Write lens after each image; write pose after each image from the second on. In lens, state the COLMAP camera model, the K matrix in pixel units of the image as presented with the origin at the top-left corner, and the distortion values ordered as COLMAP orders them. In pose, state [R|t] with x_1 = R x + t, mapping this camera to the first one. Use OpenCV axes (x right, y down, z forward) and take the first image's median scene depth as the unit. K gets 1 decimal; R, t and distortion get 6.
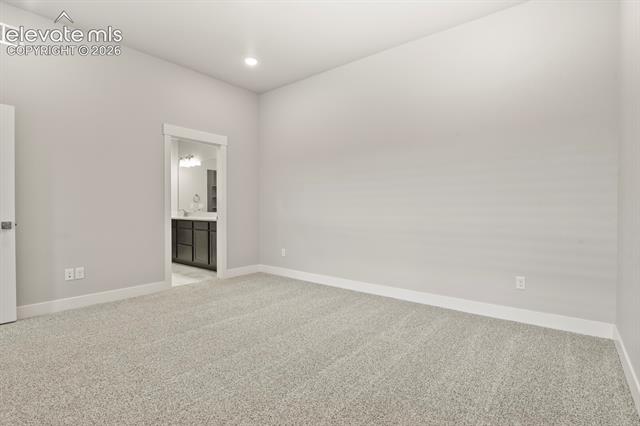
lens RADIAL K [[308.5, 0, 320.3], [0, 308.5, 212.5], [0, 0, 1]] dist [-0.002208, -0.001702]
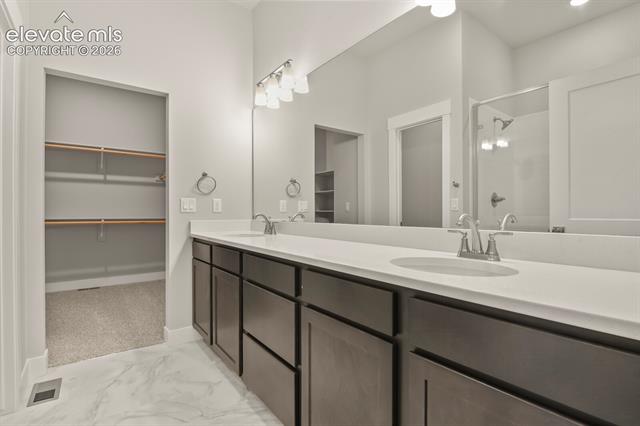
lens RADIAL K [[308.5, 0, 320.4], [0, 308.5, 214.6], [0, 0, 1]] dist [-0.002208, -0.001702]
pose [[0.965683, -0.000239, -0.259722, -0.257459], [-0.002930, 0.999926, -0.011812, -0.004607], [0.259705, 0.012167, 0.965611, 0.606096]]
